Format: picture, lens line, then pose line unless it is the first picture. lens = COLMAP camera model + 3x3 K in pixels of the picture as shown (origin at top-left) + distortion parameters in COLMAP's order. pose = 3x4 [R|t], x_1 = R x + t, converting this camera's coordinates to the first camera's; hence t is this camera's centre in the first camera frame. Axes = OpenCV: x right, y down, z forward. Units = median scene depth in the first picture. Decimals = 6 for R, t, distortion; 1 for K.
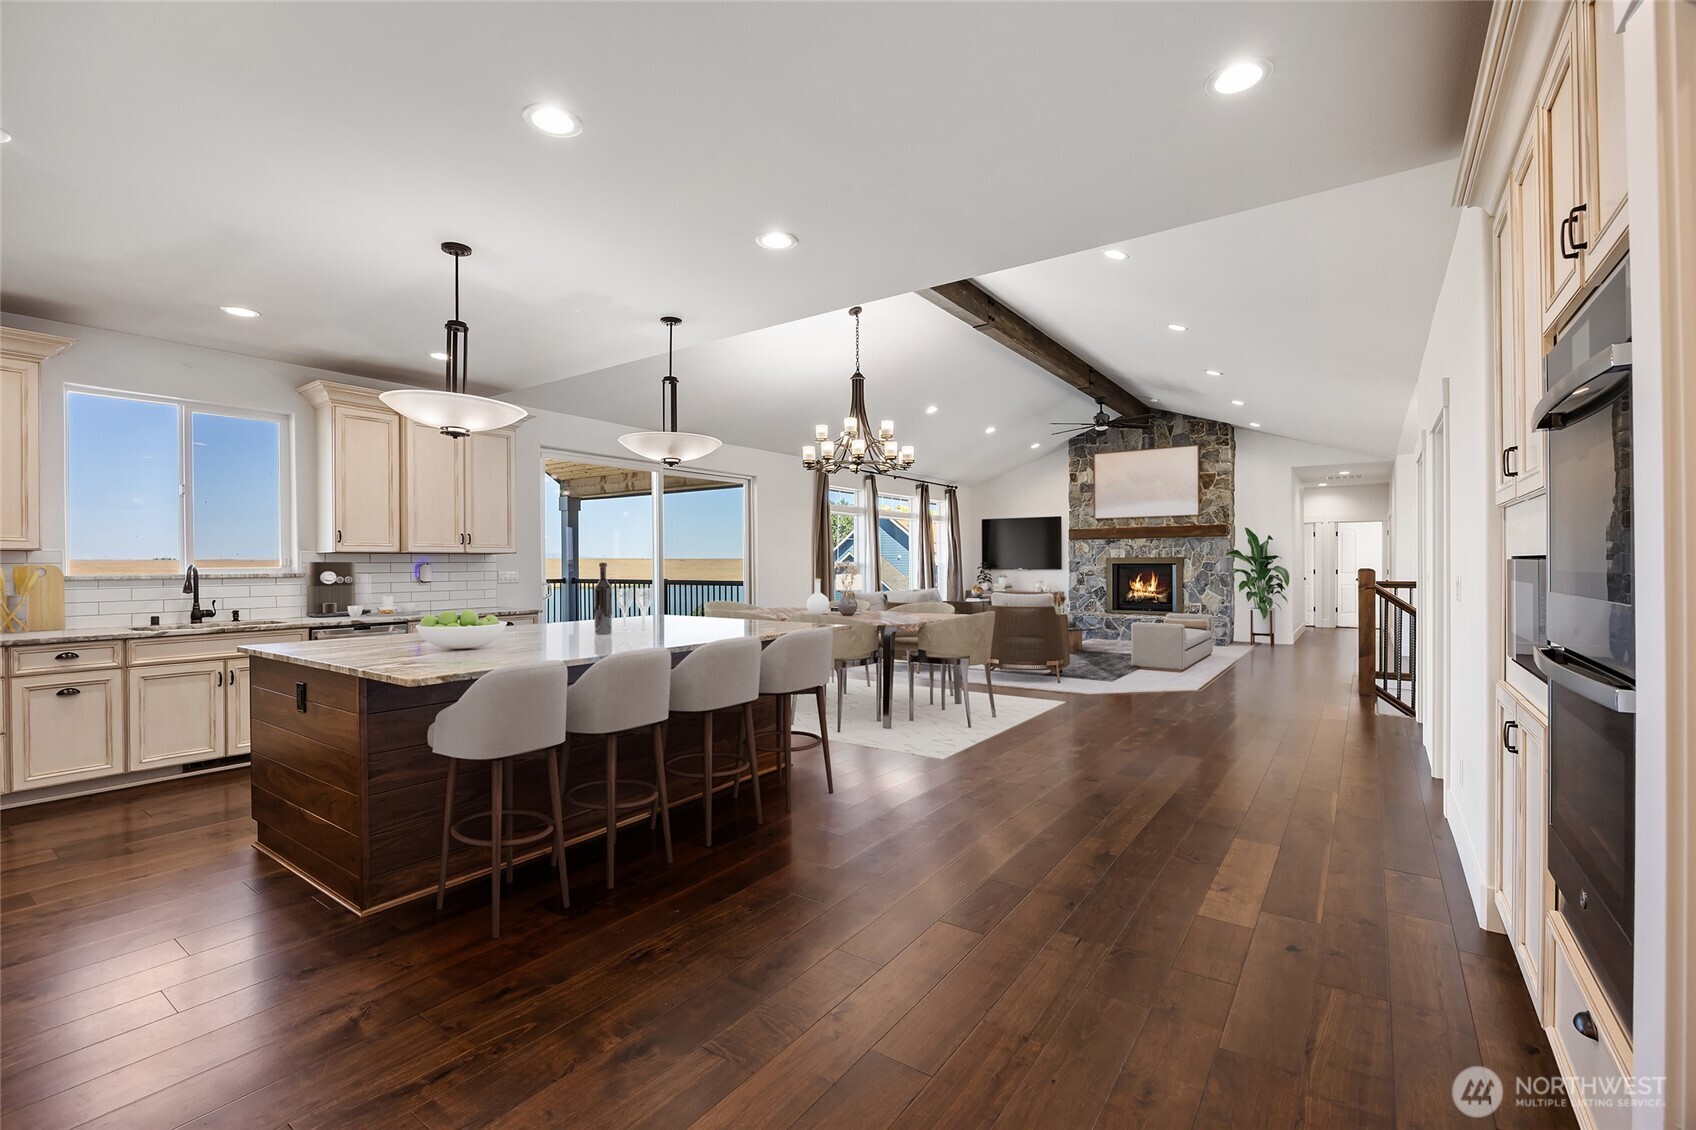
lens RADIAL K [[742.1, 0, 843.8], [0, 742.1, 571.2], [0, 0, 1]] dist [-0.016061, 0.000854]
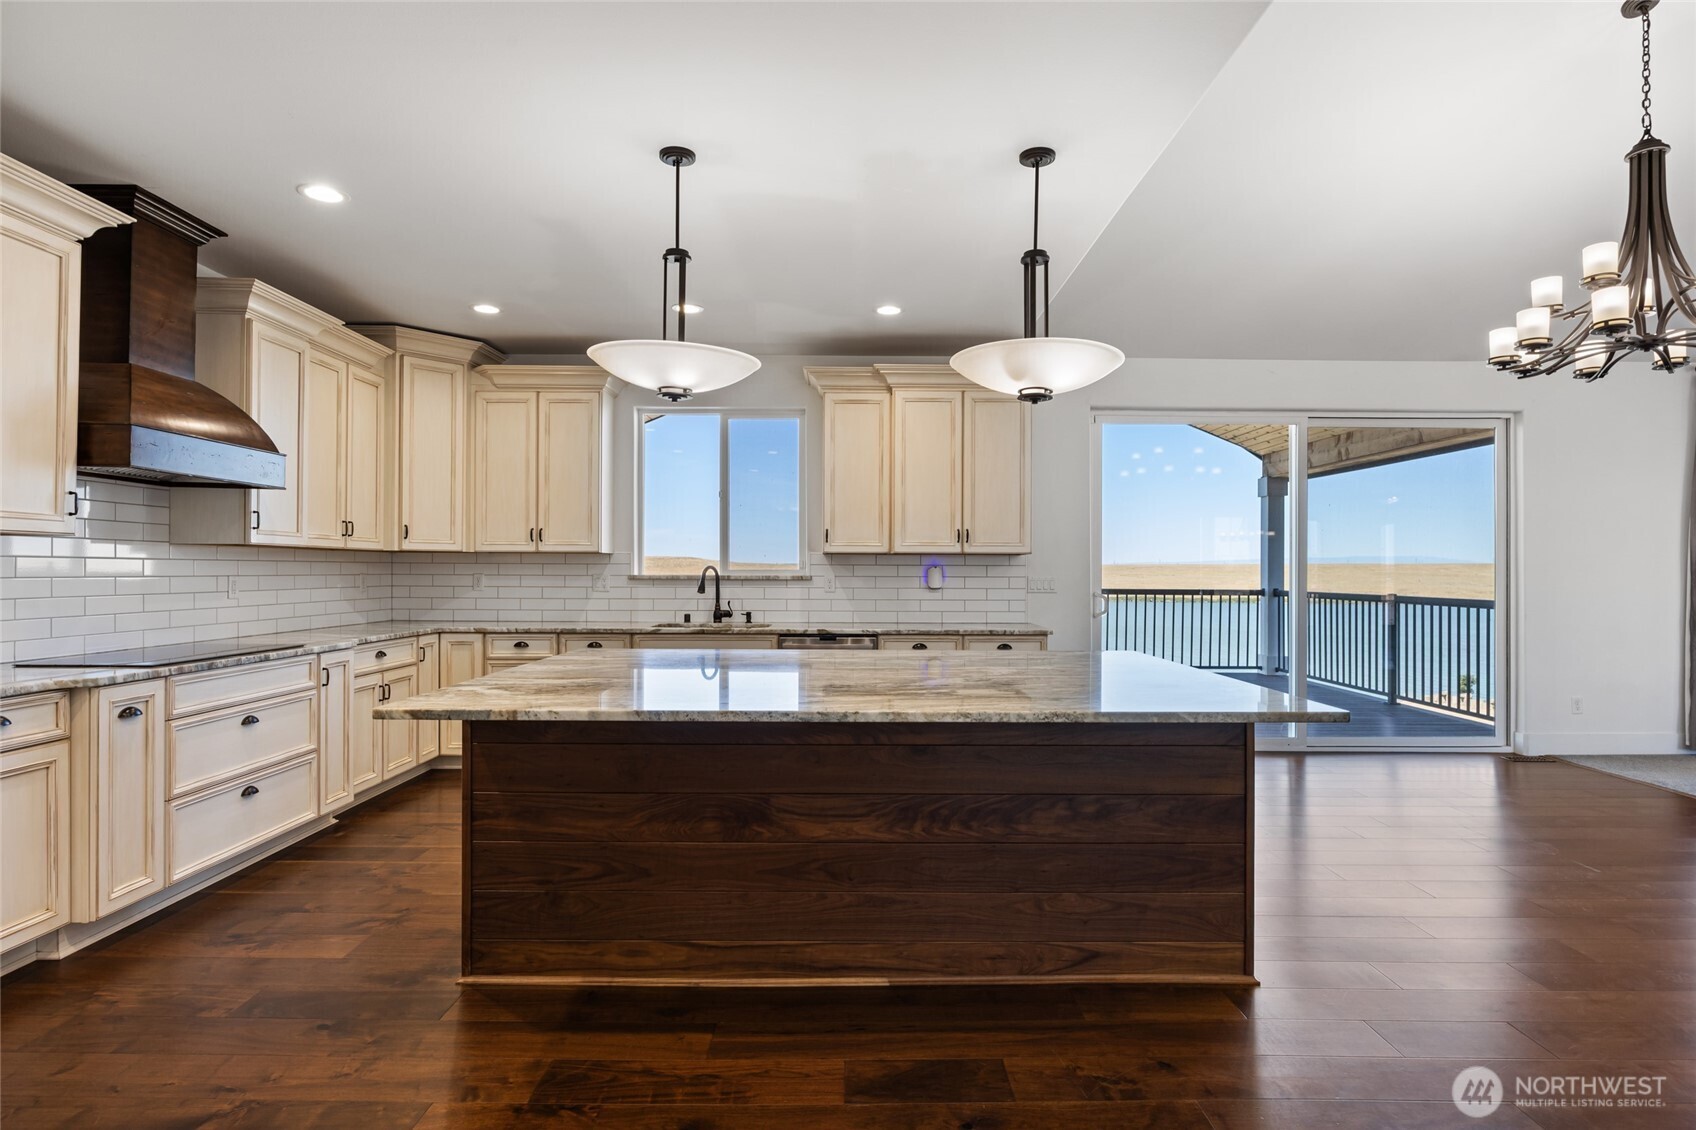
lens RADIAL K [[966.8, 0, 848.3], [0, 966.8, 563.5], [0, 0, 1]] dist [0.006678, -0.000322]
pose [[0.598387, 0.006144, -0.801184, 0.219299], [-0.016406, 0.999855, -0.004586, -0.005262], [0.801039, 0.015889, 0.598401, 0.303765]]
